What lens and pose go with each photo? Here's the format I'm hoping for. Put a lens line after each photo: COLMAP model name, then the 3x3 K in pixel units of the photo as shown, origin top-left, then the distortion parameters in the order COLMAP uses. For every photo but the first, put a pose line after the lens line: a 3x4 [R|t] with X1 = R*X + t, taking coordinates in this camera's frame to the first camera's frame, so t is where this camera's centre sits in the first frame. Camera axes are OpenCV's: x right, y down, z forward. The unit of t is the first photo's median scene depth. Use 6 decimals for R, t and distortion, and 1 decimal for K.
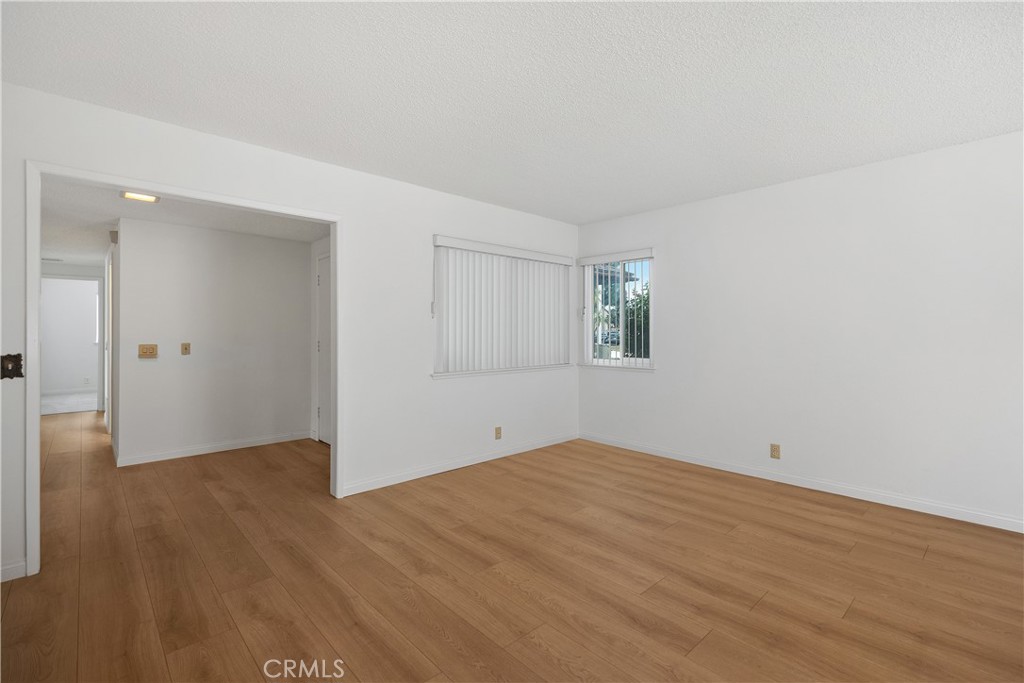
lens RADIAL K [[461.7, 0, 509.5], [0, 461.7, 333.2], [0, 0, 1]] dist [0.005524, 0.000224]
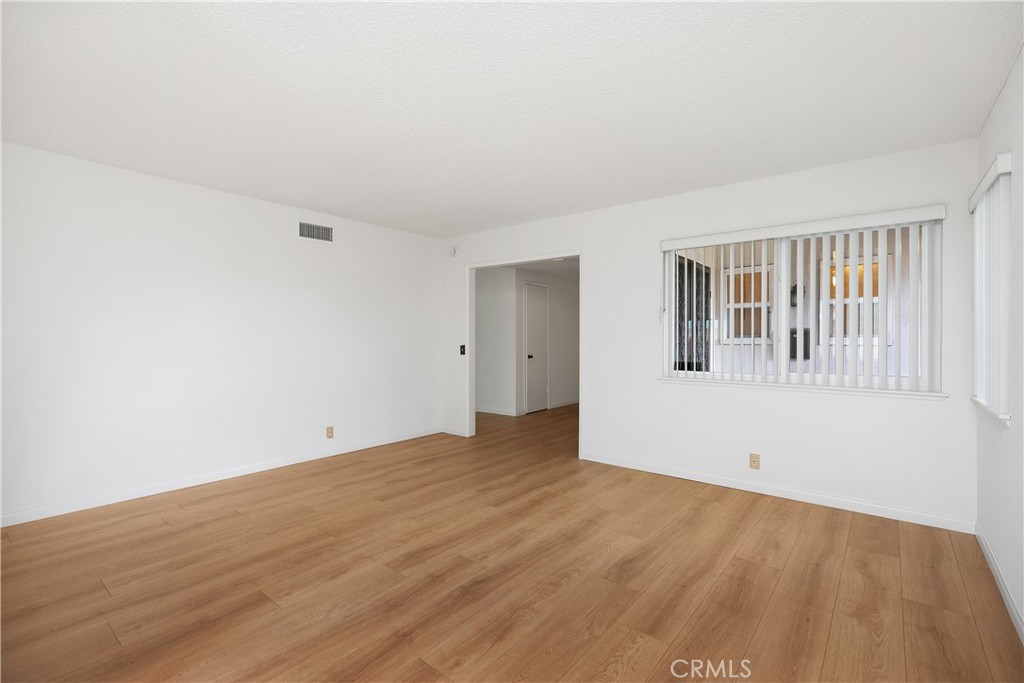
lens RADIAL K [[461.7, 0, 509.4], [0, 461.7, 340.8], [0, 0, 1]] dist [0.005524, 0.000224]
pose [[0.137122, 0.008915, -0.990514, 0.992249], [-0.000746, 0.999960, 0.008896, -0.000720], [0.990554, -0.000481, 0.137123, 0.645665]]
